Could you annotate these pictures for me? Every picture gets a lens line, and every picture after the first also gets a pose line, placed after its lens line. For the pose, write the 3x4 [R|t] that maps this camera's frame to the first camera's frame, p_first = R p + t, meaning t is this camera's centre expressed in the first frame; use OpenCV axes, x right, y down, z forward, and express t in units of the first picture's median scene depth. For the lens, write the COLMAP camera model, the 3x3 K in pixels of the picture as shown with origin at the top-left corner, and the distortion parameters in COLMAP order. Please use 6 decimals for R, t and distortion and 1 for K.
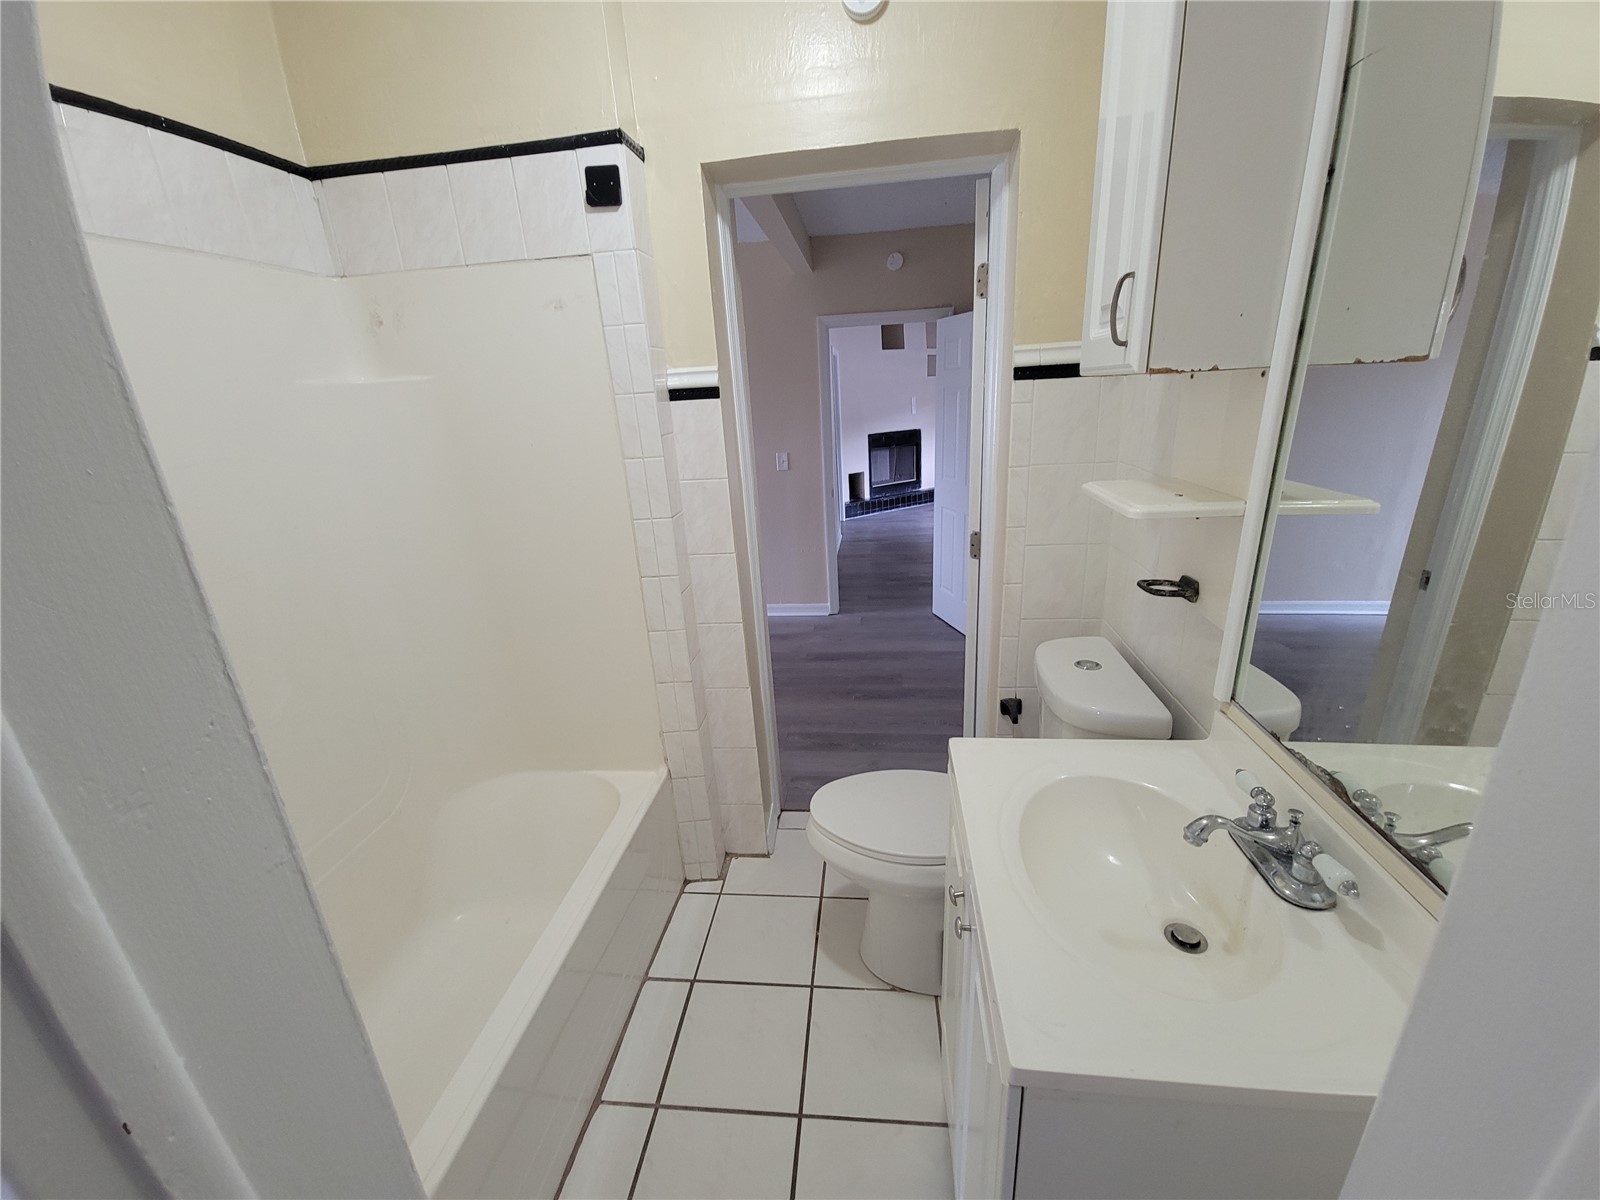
lens RADIAL K [[644.5, 0, 803.3], [0, 644.5, 603.9], [0, 0, 1]] dist [0.000268, -0.000105]
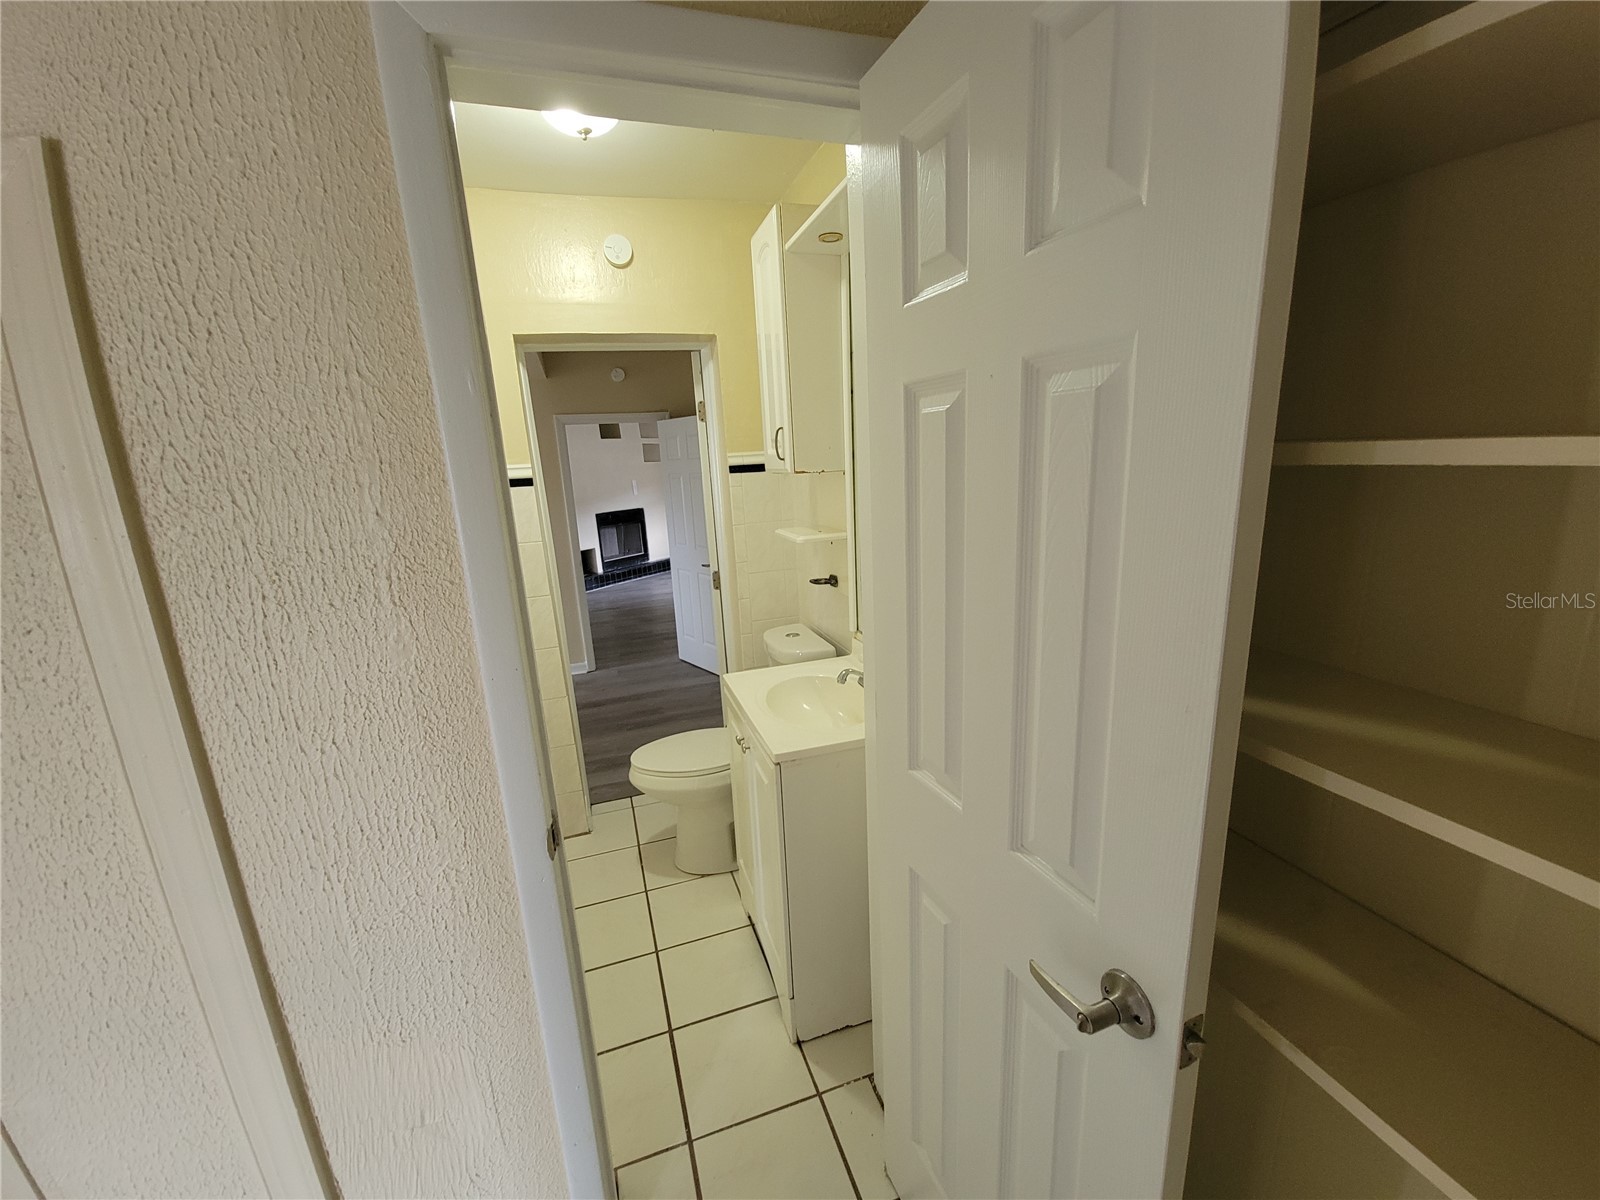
lens RADIAL K [[644.5, 0, 803.3], [0, 644.5, 603.9], [0, 0, 1]] dist [0.000268, -0.000105]
pose [[0.907787, -0.087547, 0.410194, -0.081997], [0.135474, 0.986756, -0.089211, 0.061161], [-0.396951, 0.136555, 0.907625, -0.207188]]
